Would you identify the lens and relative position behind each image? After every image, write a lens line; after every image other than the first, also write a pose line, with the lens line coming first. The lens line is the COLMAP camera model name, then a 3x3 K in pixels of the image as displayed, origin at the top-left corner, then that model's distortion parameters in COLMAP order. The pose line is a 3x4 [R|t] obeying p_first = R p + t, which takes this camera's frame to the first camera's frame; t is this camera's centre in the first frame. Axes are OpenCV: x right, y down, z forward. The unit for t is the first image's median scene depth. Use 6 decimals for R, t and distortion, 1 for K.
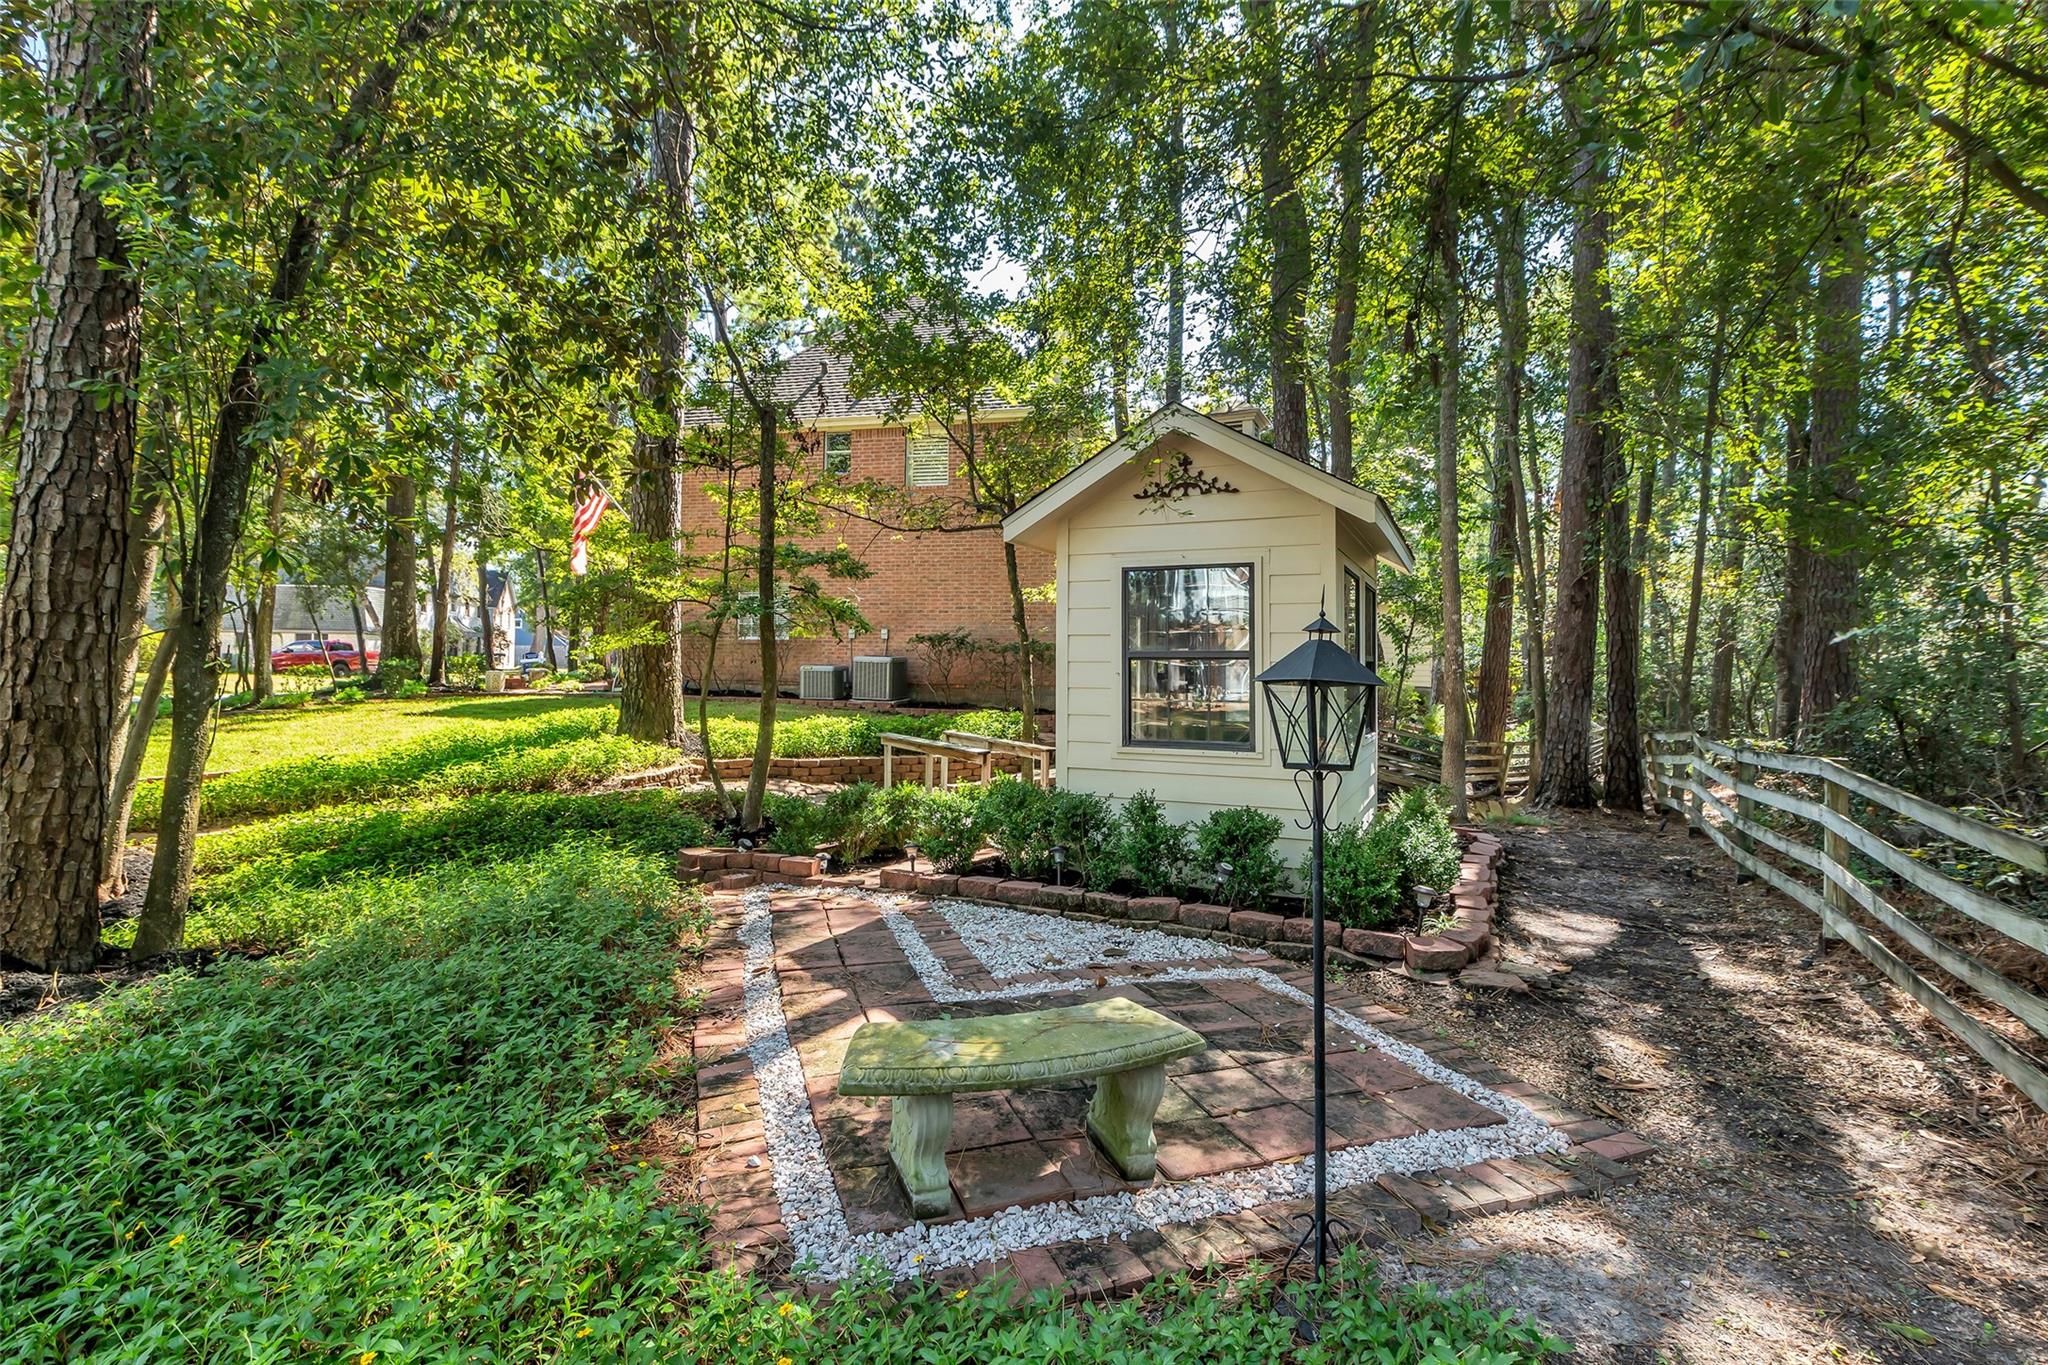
lens RADIAL K [[1013.8, 0, 1021.2], [0, 1013.8, 659.2], [0, 0, 1]] dist [0.001609, 0.000264]
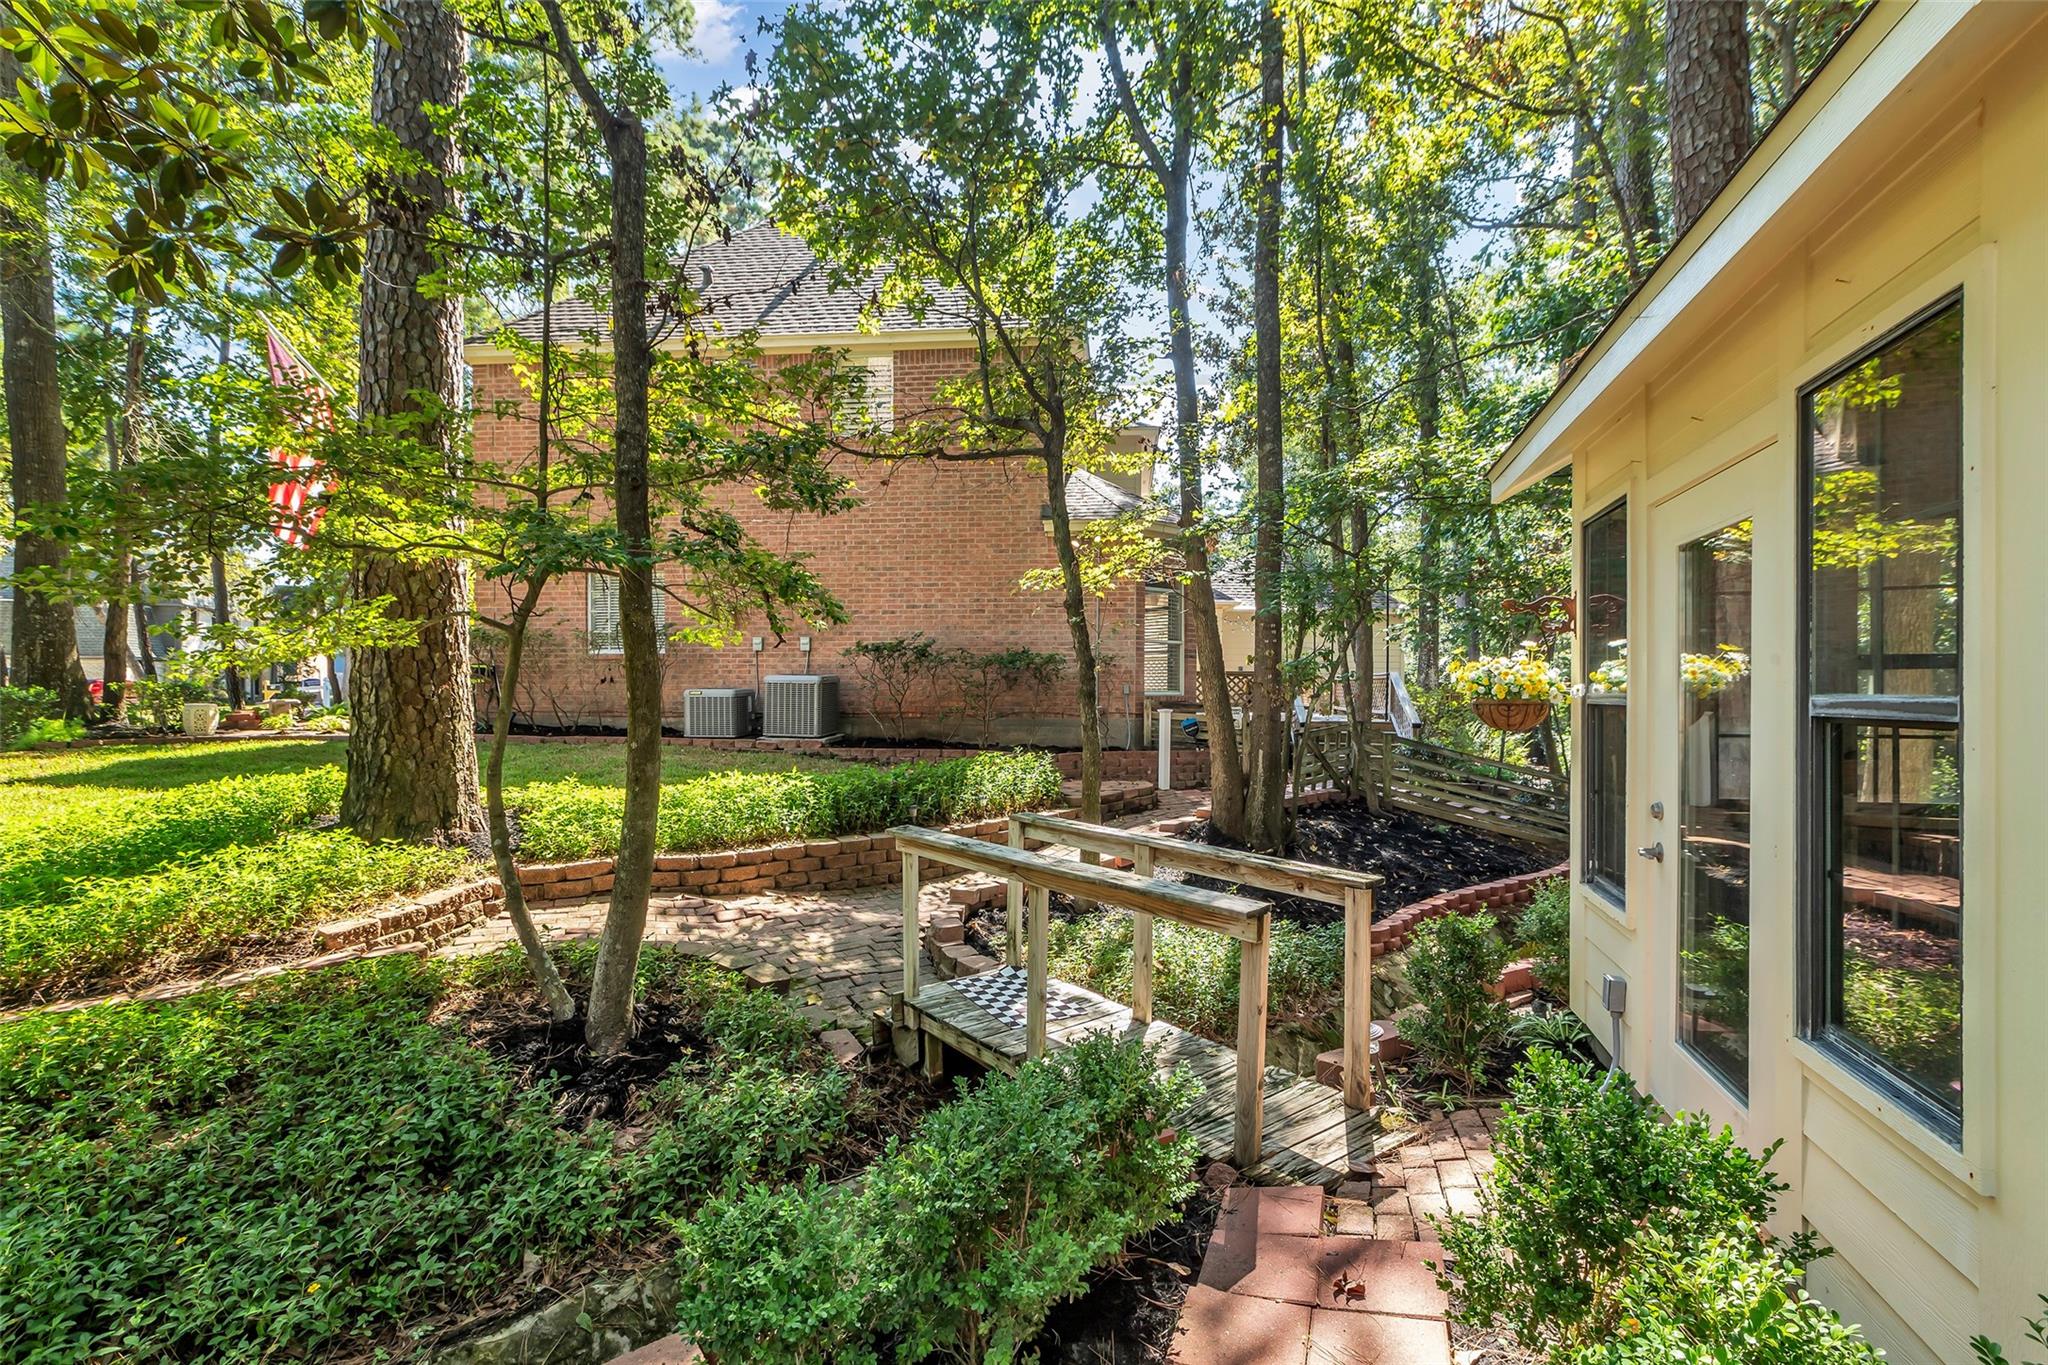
lens RADIAL K [[916.3, 0, 1028.9], [0, 916.3, 693.6], [0, 0, 1]] dist [0.002038, 0.000910]
pose [[0.986680, -0.015373, 0.161948, -0.120127], [0.013172, 0.999806, 0.014660, 0.004294], [-0.162142, -0.012332, 0.986690, 0.471541]]
